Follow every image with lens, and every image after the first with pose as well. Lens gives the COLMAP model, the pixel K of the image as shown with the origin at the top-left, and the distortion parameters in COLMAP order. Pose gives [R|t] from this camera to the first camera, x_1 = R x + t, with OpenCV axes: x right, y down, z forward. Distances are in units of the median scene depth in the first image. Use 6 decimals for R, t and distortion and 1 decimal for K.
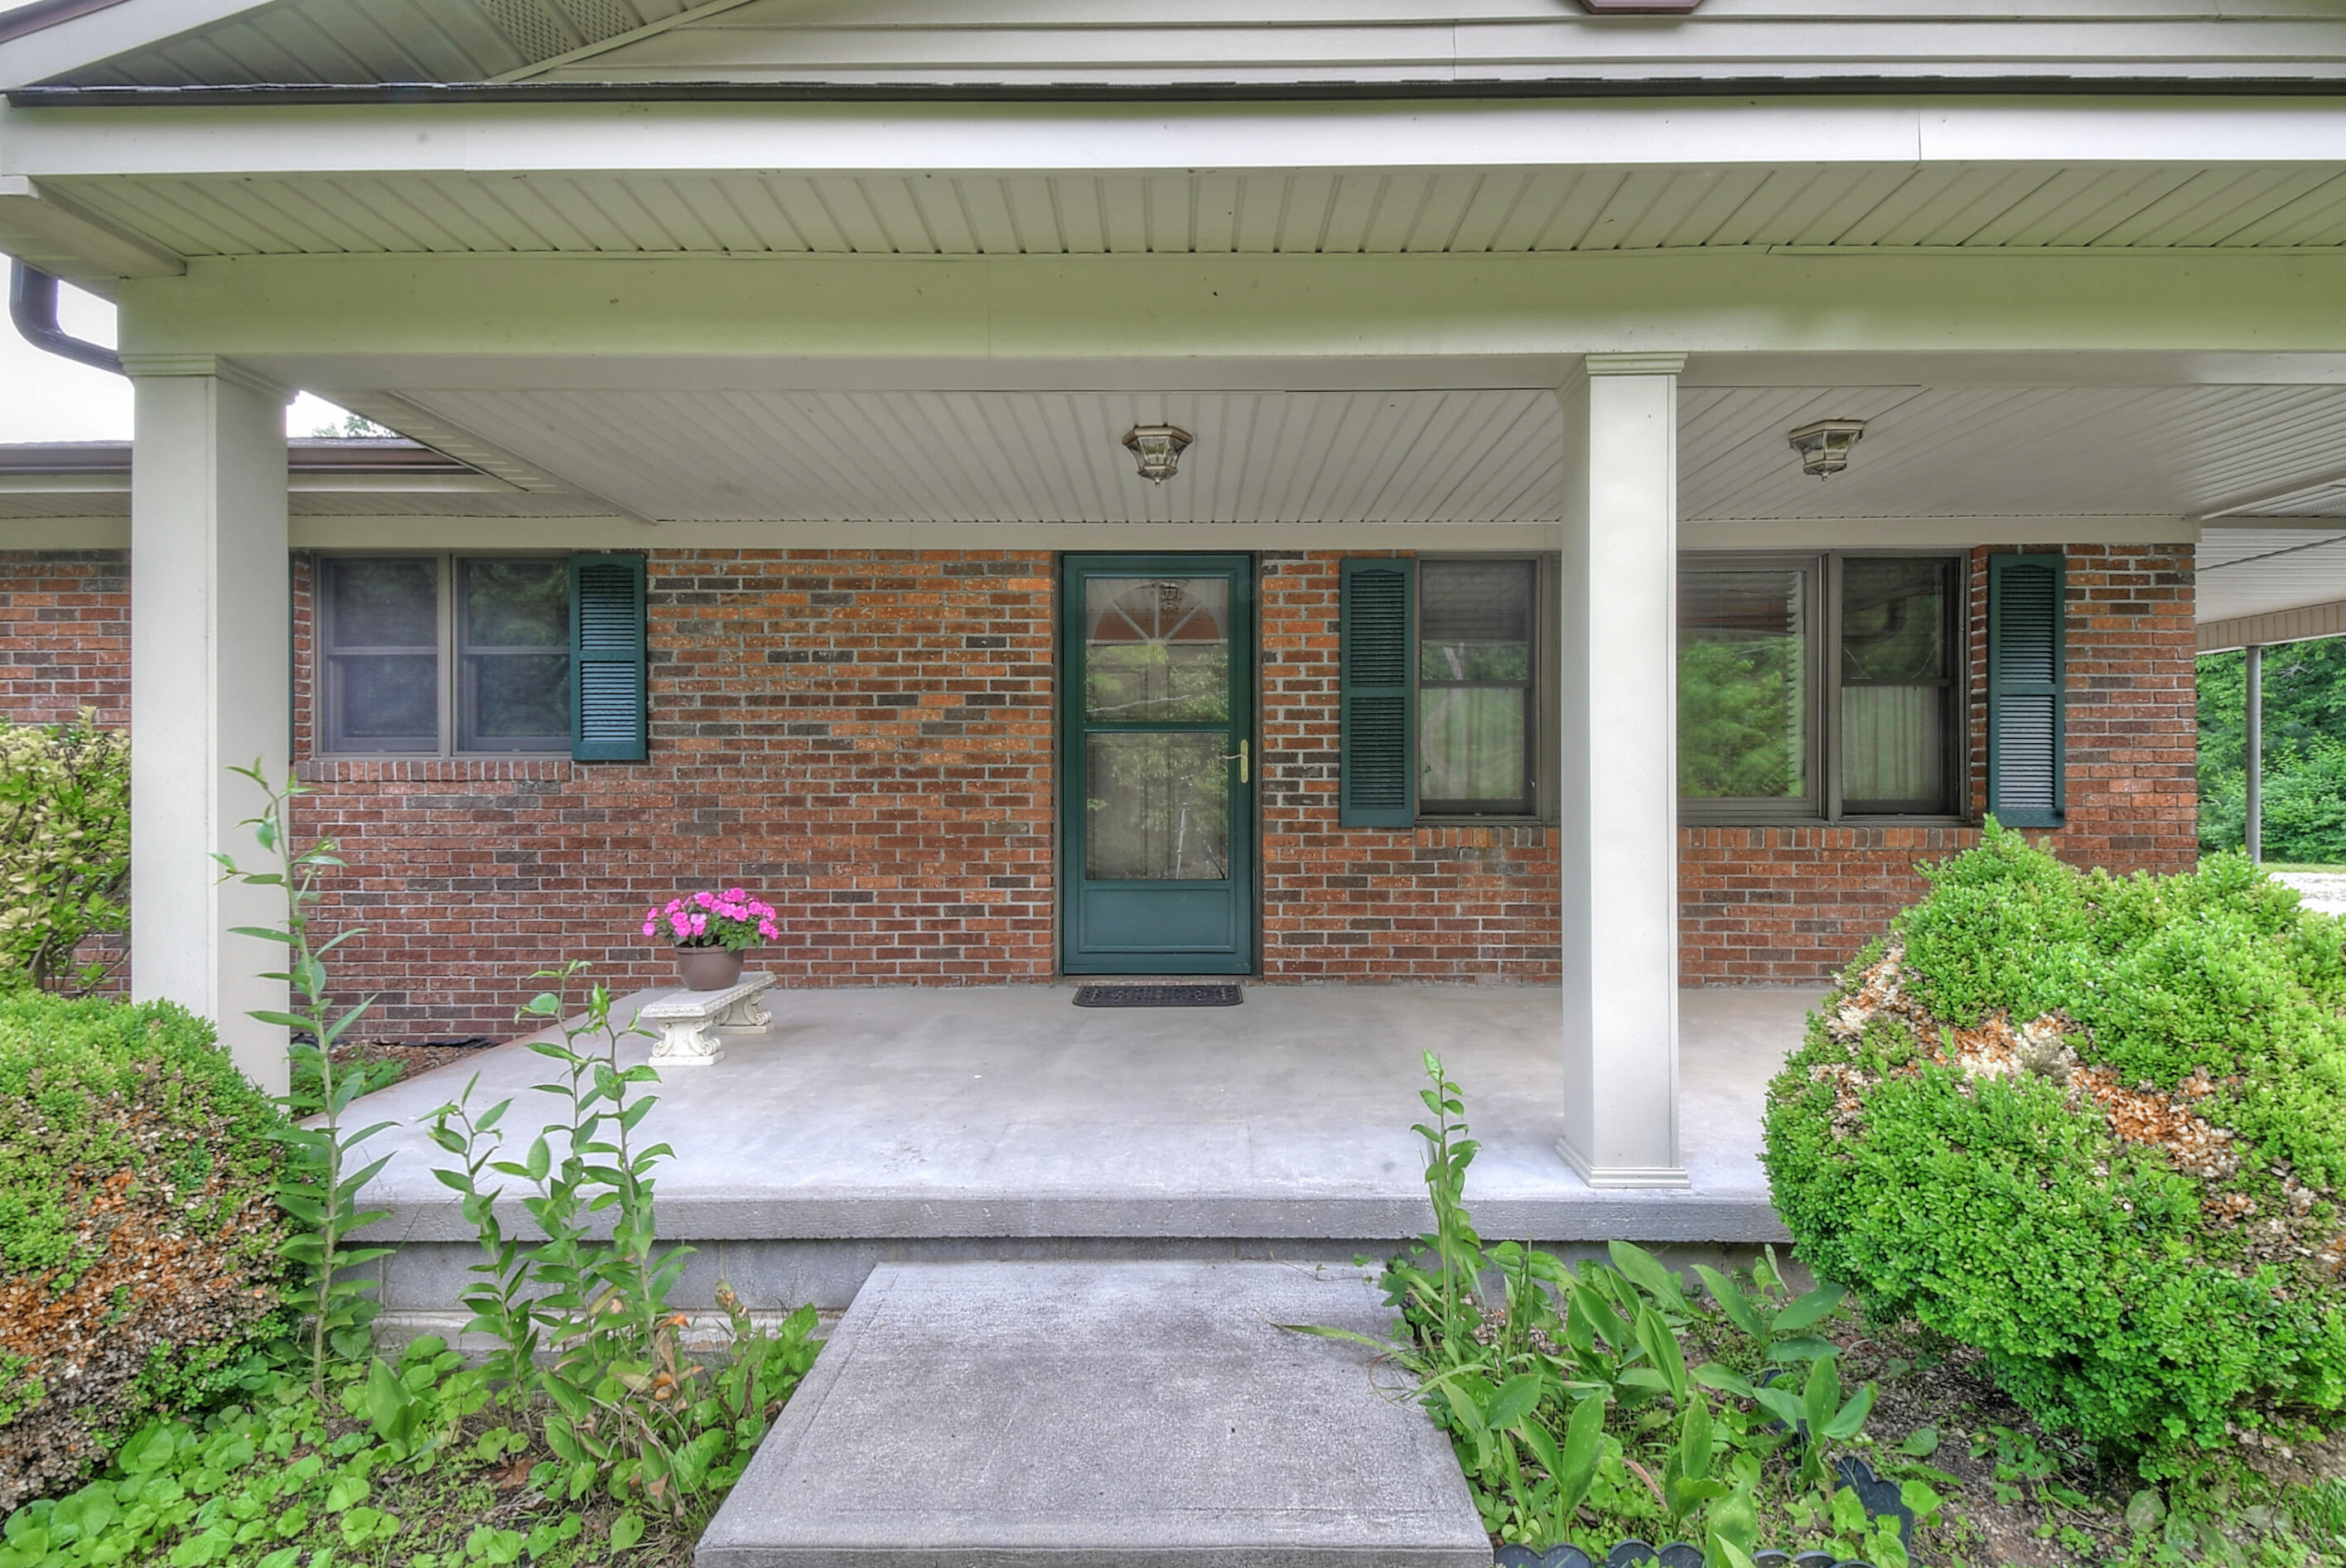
lens RADIAL K [[1029.0, 0, 1173.0], [0, 1029.0, 784.0], [0, 0, 1]] dist [0.003672, -0.000090]
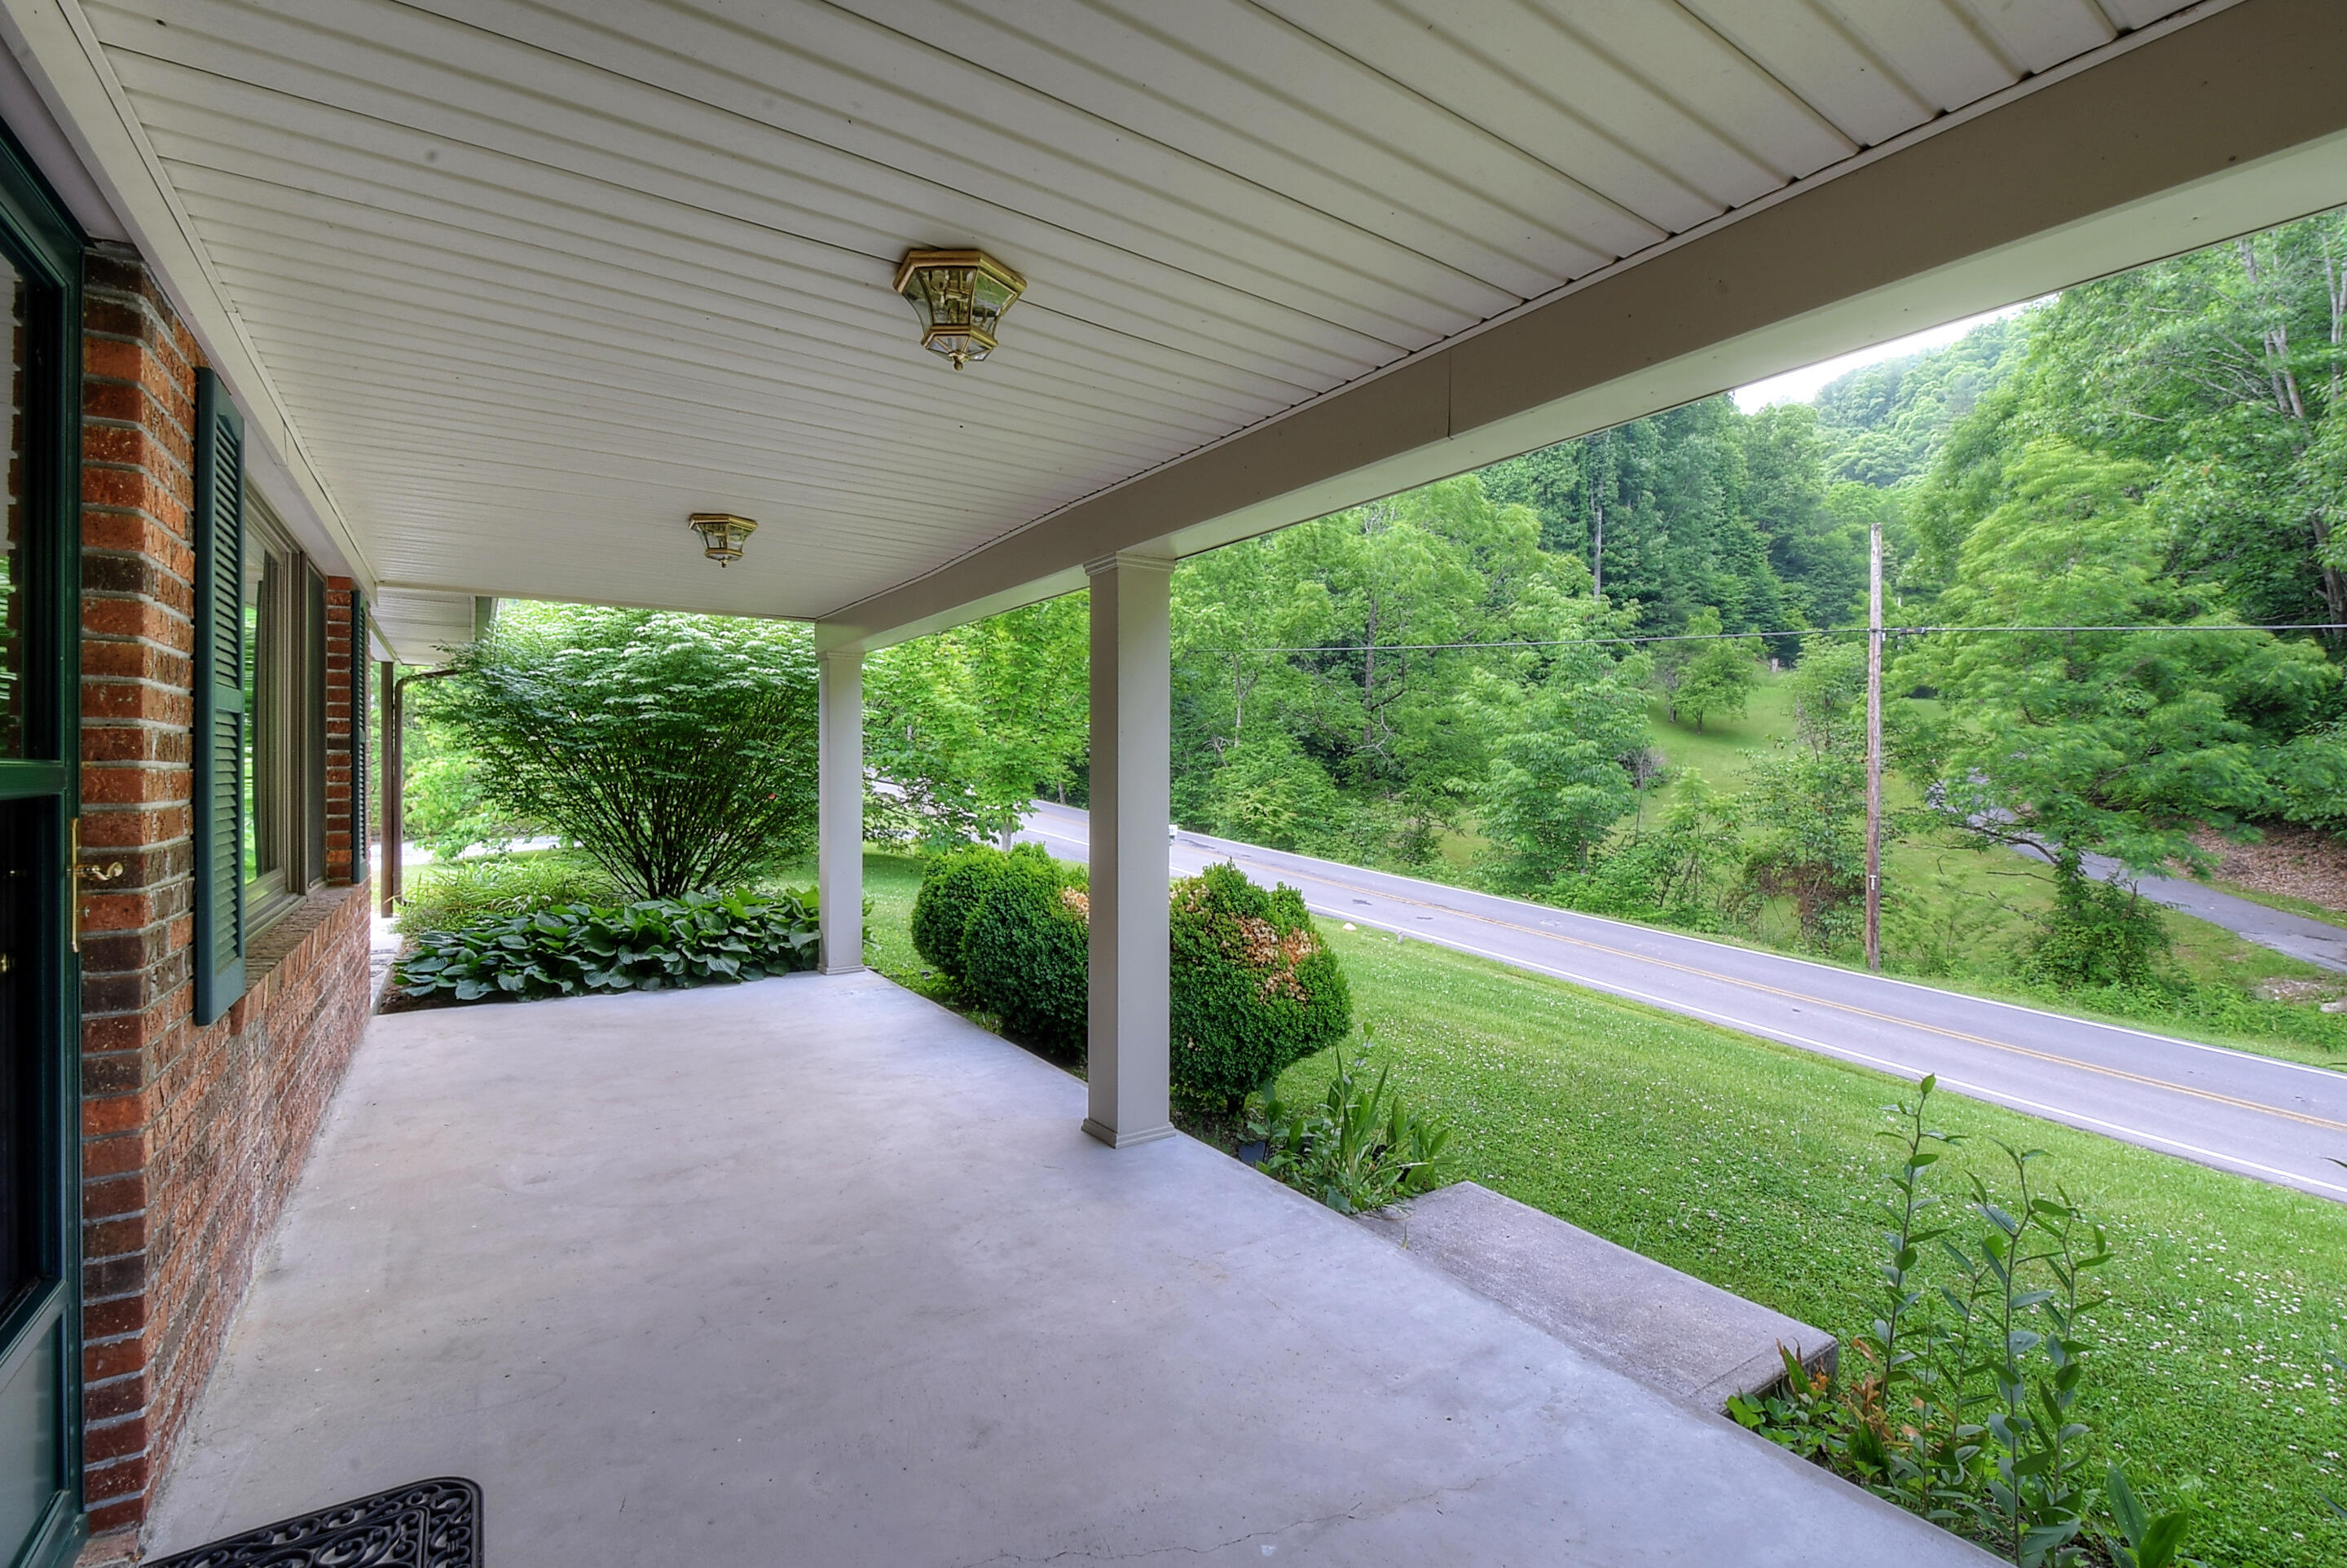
lens RADIAL K [[1042.2, 0, 1173.5], [0, 1042.2, 784.0], [0, 0, 1]] dist [0.003987, -0.015656]
pose [[-0.568601, -0.002756, 0.822609, -0.718596], [-0.004394, 0.999990, 0.000313, -0.092830], [-0.822602, -0.003437, -0.568607, 1.665666]]
